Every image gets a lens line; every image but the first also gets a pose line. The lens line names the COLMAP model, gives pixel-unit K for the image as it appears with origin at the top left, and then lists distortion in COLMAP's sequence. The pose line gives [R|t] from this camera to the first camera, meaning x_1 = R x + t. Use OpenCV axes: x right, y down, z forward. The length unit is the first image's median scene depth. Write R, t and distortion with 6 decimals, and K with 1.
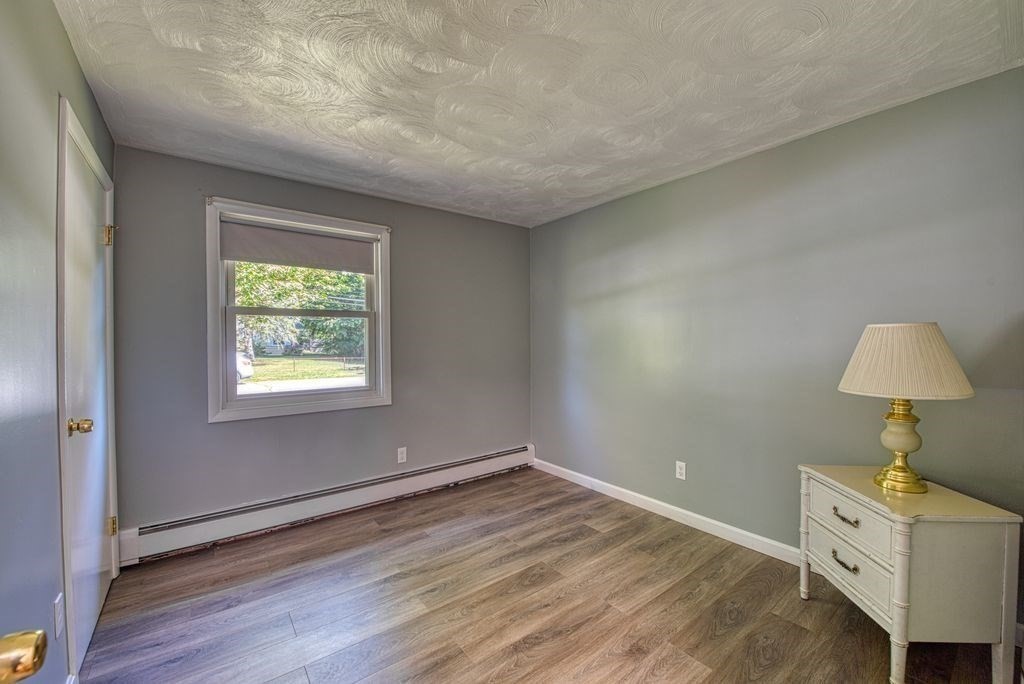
lens RADIAL K [[405.5, 0, 510.5], [0, 405.5, 341.0], [0, 0, 1]] dist [-0.018012, -0.001999]
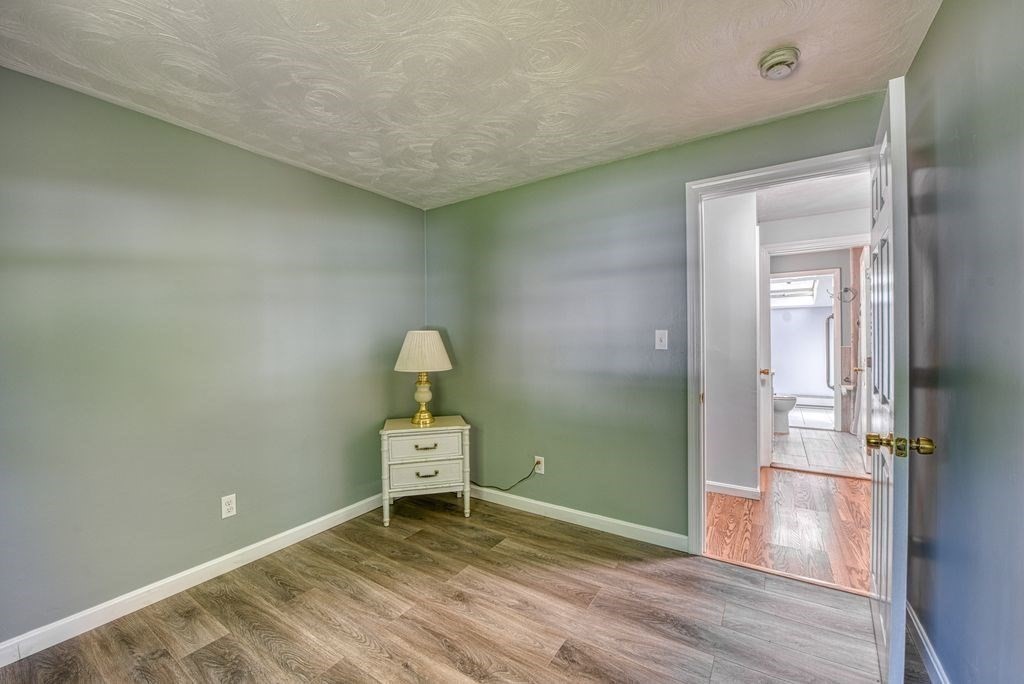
lens RADIAL K [[405.5, 0, 509.5], [0, 405.5, 339.4], [0, 0, 1]] dist [-0.018012, -0.001999]
pose [[-0.324594, 0.005596, 0.945837, -0.715343], [0.024422, 0.999699, 0.002466, 0.002294], [-0.945538, 0.023899, -0.324632, 1.007602]]
